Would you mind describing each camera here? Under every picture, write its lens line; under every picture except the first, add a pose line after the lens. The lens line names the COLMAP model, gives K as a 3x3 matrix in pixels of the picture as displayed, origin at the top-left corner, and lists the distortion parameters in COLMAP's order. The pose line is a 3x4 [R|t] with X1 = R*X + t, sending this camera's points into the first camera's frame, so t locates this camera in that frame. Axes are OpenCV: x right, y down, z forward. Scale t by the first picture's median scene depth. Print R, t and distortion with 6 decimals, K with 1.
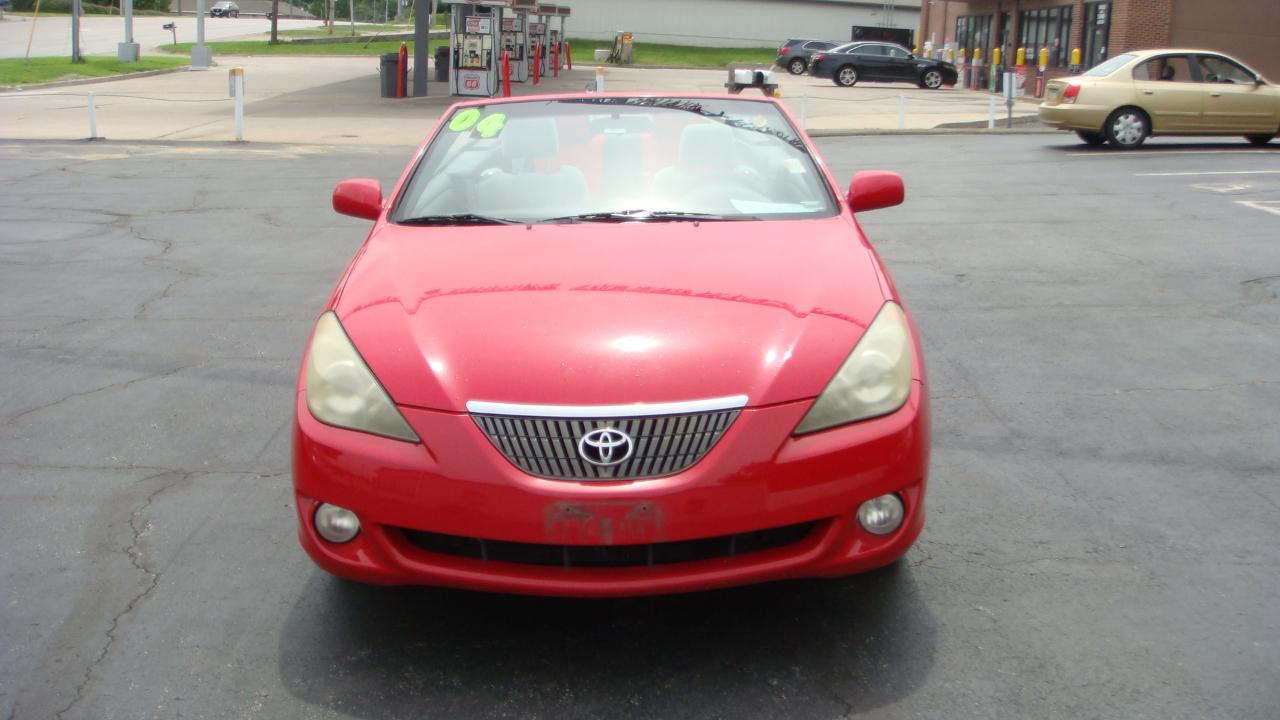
lens RADIAL K [[1354.0, 0, 669.7], [0, 1354.0, 363.6], [0, 0, 1]] dist [-0.190999, 0.174833]
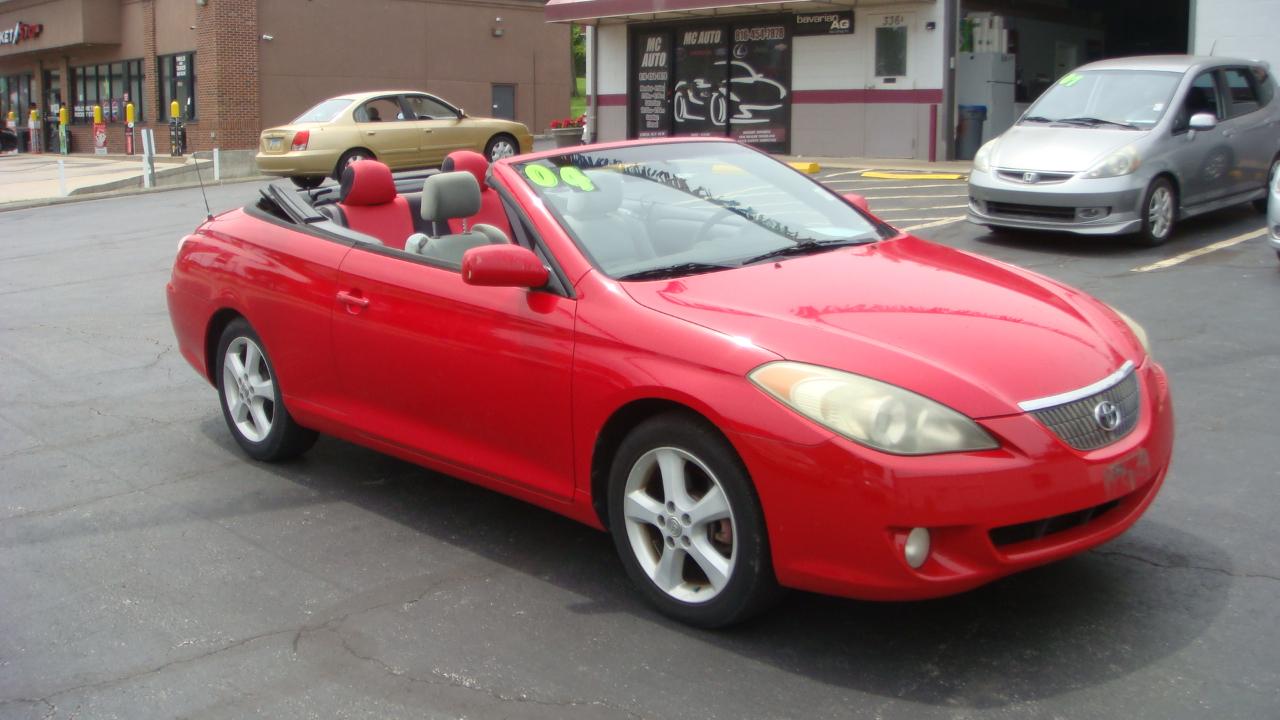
lens RADIAL K [[1368.5, 0, 667.4], [0, 1368.5, 338.1], [0, 0, 1]] dist [-0.207892, 0.207195]
pose [[0.727391, -0.148686, 0.669921, -0.154707], [0.186754, 0.982289, 0.015241, -0.013579], [-0.660322, 0.114024, 0.742276, 0.047963]]
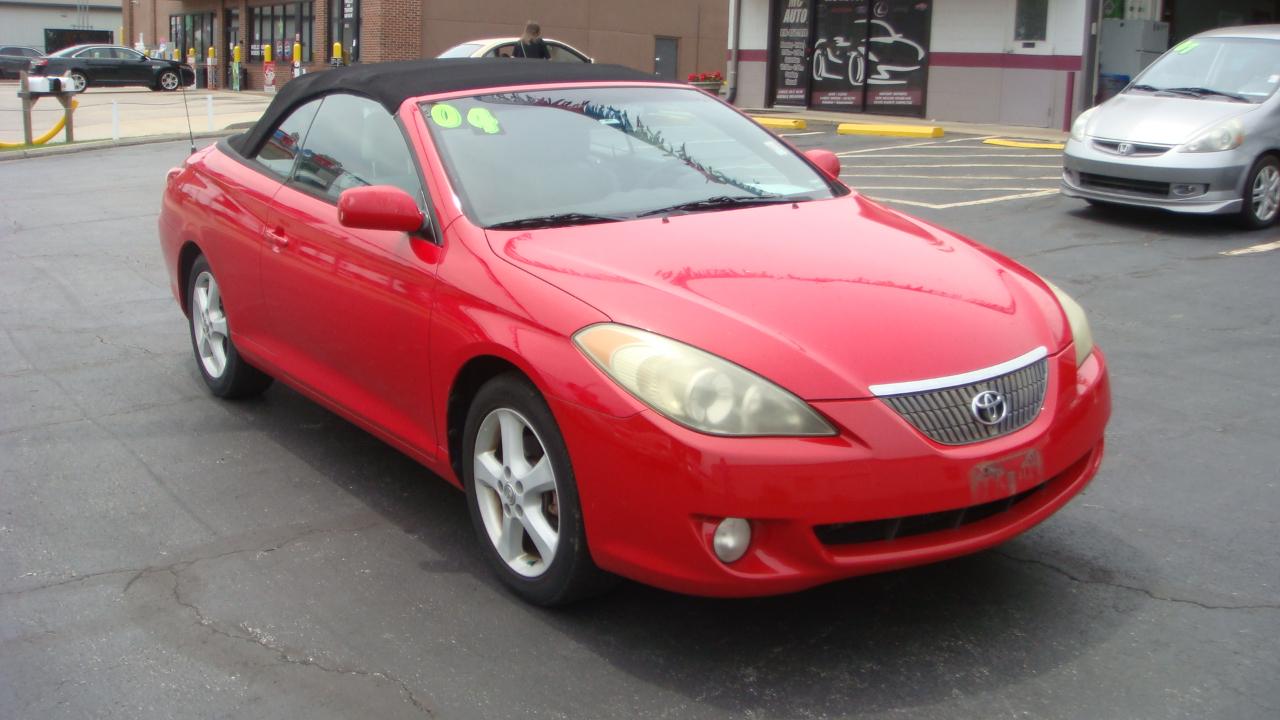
lens RADIAL K [[1354.0, 0, 669.7], [0, 1354.0, 363.6], [0, 0, 1]] dist [-0.190999, 0.174833]
pose [[0.816802, -0.135245, 0.560842, -0.115131], [0.133785, 0.990037, 0.043902, -0.007271], [-0.561192, 0.039173, 0.826758, 0.035219]]
